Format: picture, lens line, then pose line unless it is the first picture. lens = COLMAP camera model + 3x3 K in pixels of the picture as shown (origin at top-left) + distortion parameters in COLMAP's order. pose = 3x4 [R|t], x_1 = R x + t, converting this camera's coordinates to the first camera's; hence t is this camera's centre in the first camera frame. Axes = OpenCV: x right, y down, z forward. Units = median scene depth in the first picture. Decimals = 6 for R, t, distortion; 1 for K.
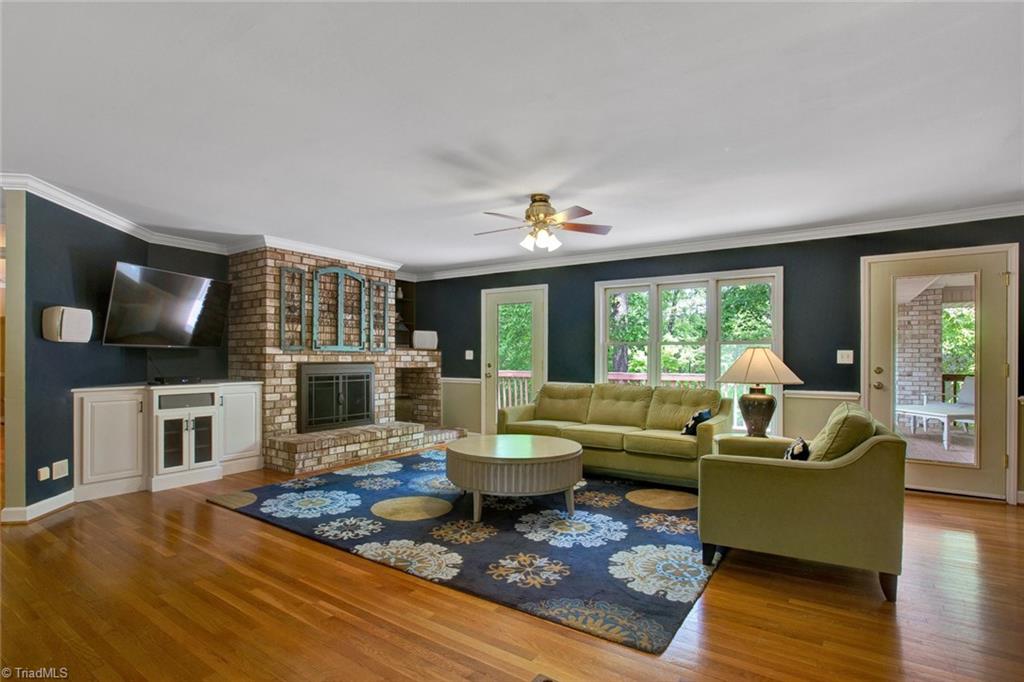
lens RADIAL K [[505.4, 0, 478.4], [0, 505.4, 354.8], [0, 0, 1]] dist [0.000418, 0.000563]
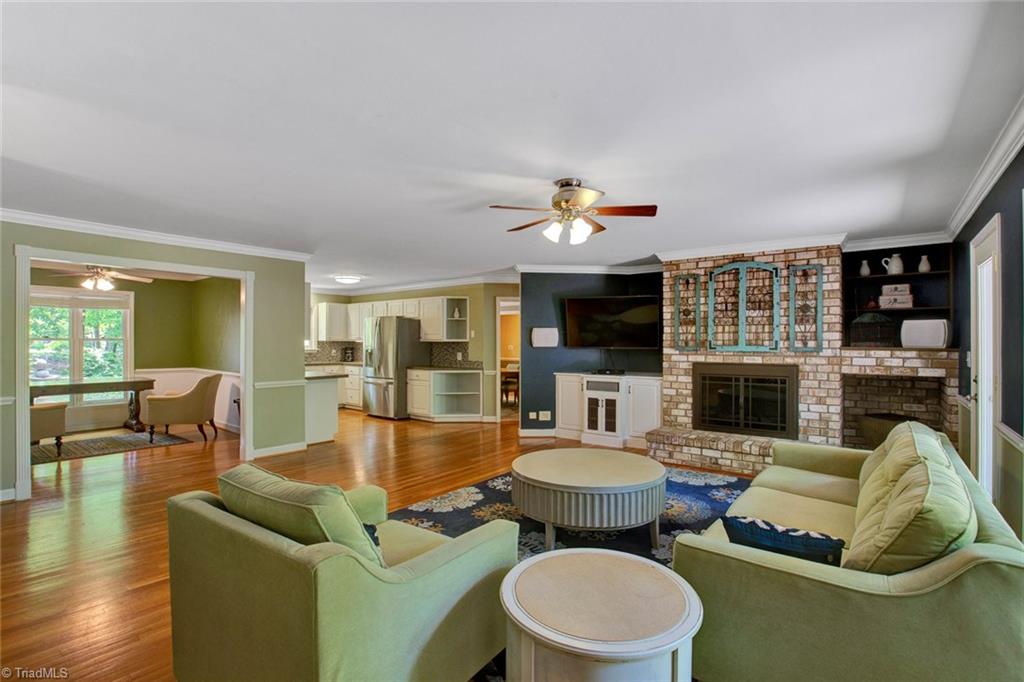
lens RADIAL K [[482.7, 0, 516.8], [0, 482.7, 341.6], [0, 0, 1]] dist [-0.023025, 0.000582]
pose [[0.011799, -0.009098, -0.999889, 0.641486], [0.001937, 0.999957, -0.009075, -0.019170], [0.999929, -0.001830, 0.011816, 0.608012]]
